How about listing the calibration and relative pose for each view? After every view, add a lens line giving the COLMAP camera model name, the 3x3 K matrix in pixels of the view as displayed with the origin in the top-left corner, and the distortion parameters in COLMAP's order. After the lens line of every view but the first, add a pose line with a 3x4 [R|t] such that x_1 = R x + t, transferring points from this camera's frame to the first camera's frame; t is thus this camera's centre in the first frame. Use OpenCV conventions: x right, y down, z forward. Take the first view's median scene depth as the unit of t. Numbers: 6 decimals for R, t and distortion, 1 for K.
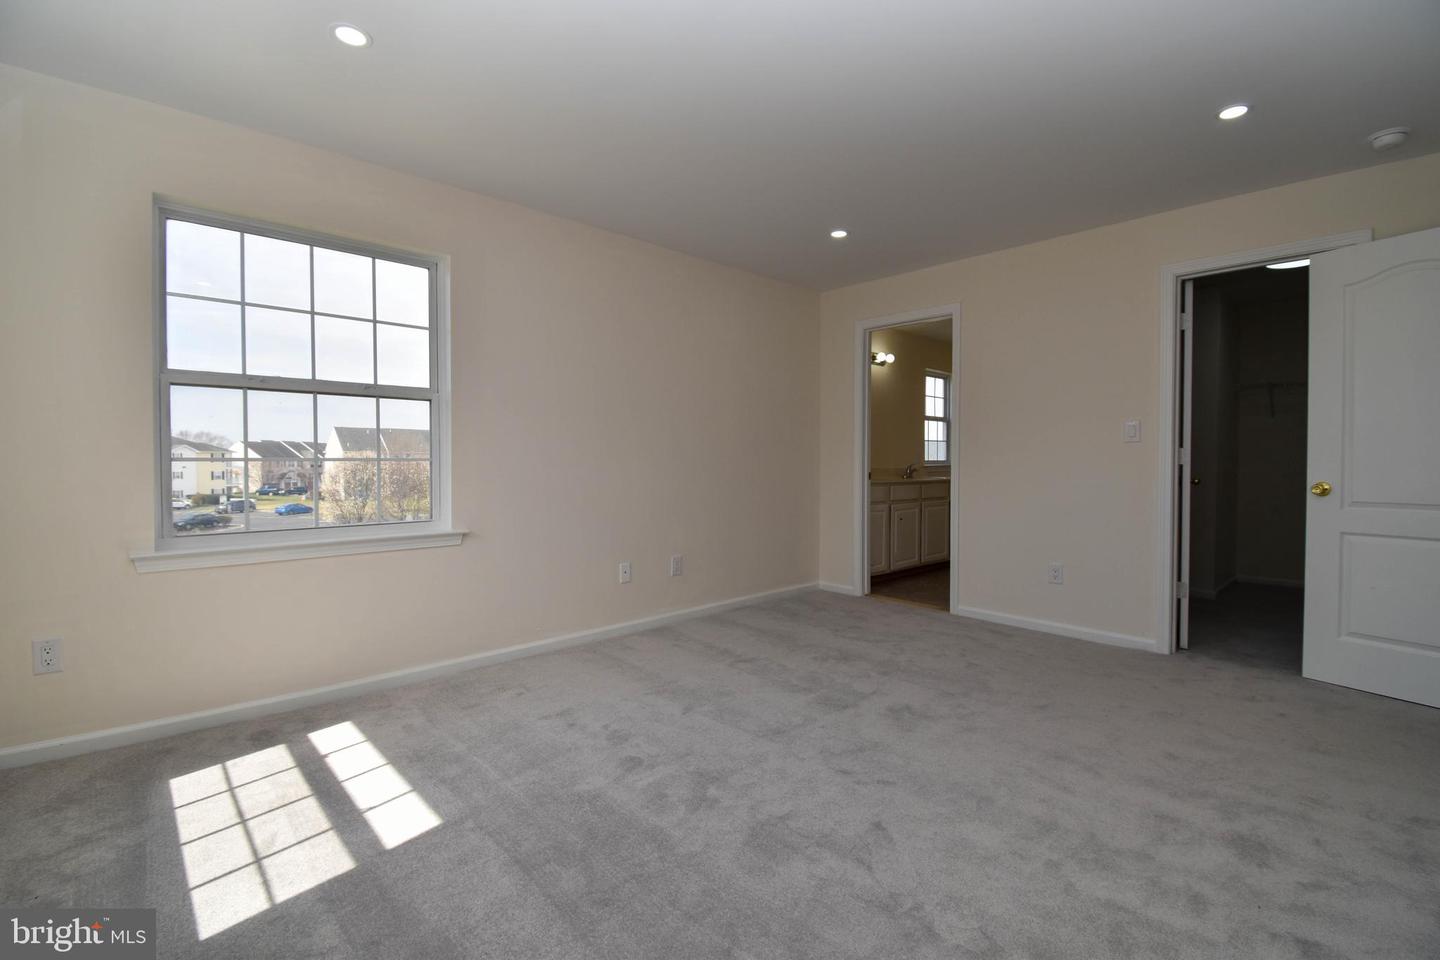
lens RADIAL K [[638.4, 0, 722.7], [0, 638.4, 473.0], [0, 0, 1]] dist [0.018897, -0.025583]
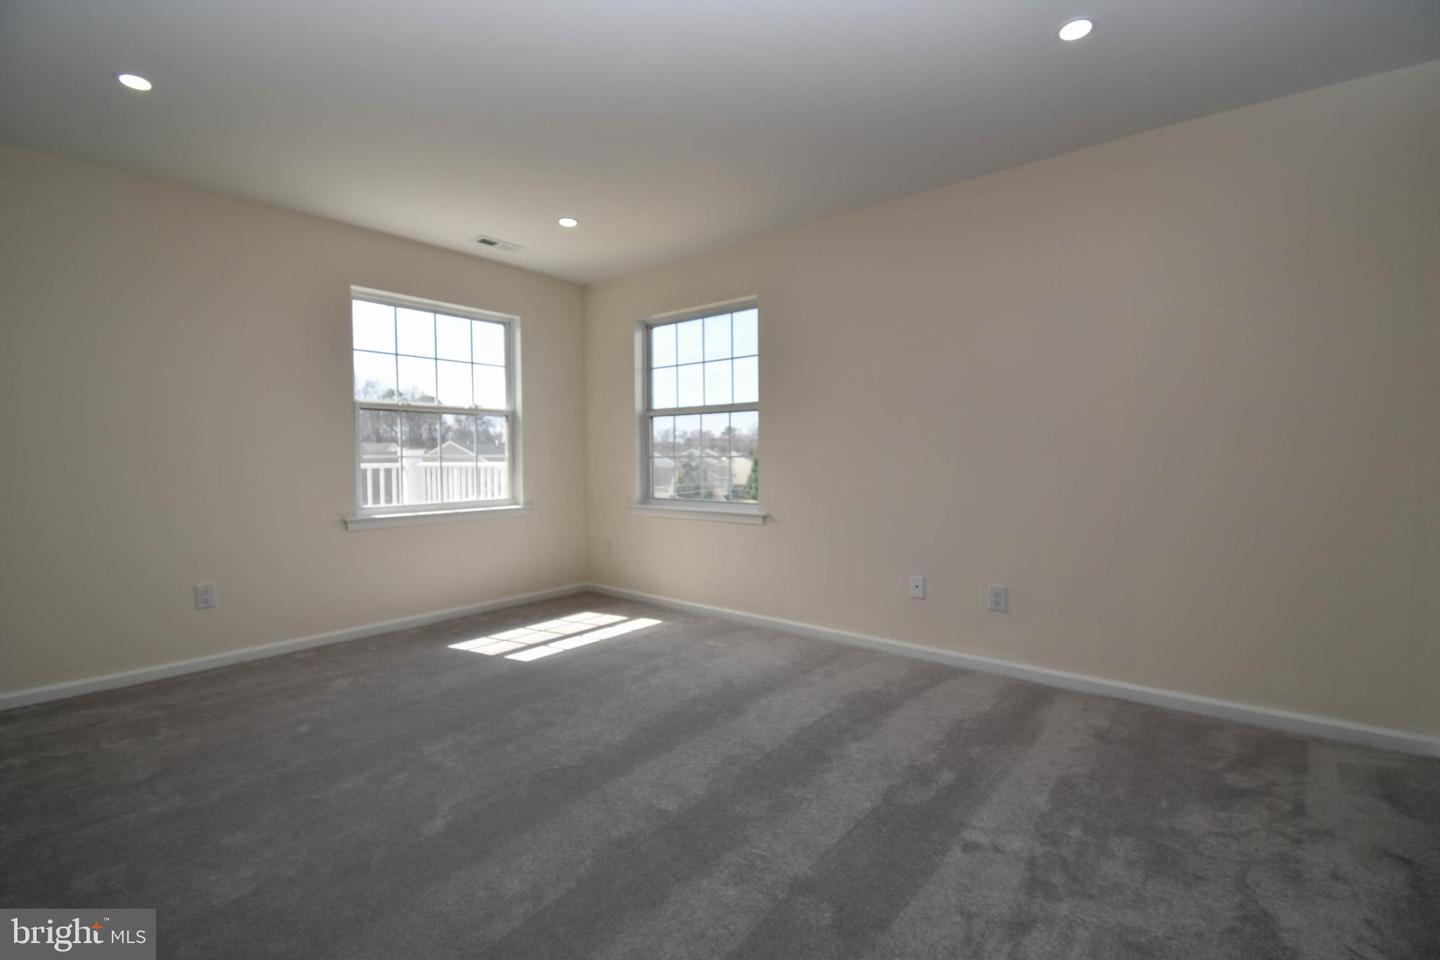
lens RADIAL K [[638.4, 0, 722.7], [0, 638.4, 473.0], [0, 0, 1]] dist [0.018897, -0.025583]
pose [[0.136836, 0.026224, -0.990247, 0.851897], [-0.014831, 0.999592, 0.024422, -0.019972], [0.990483, 0.011345, 0.137169, 0.790239]]
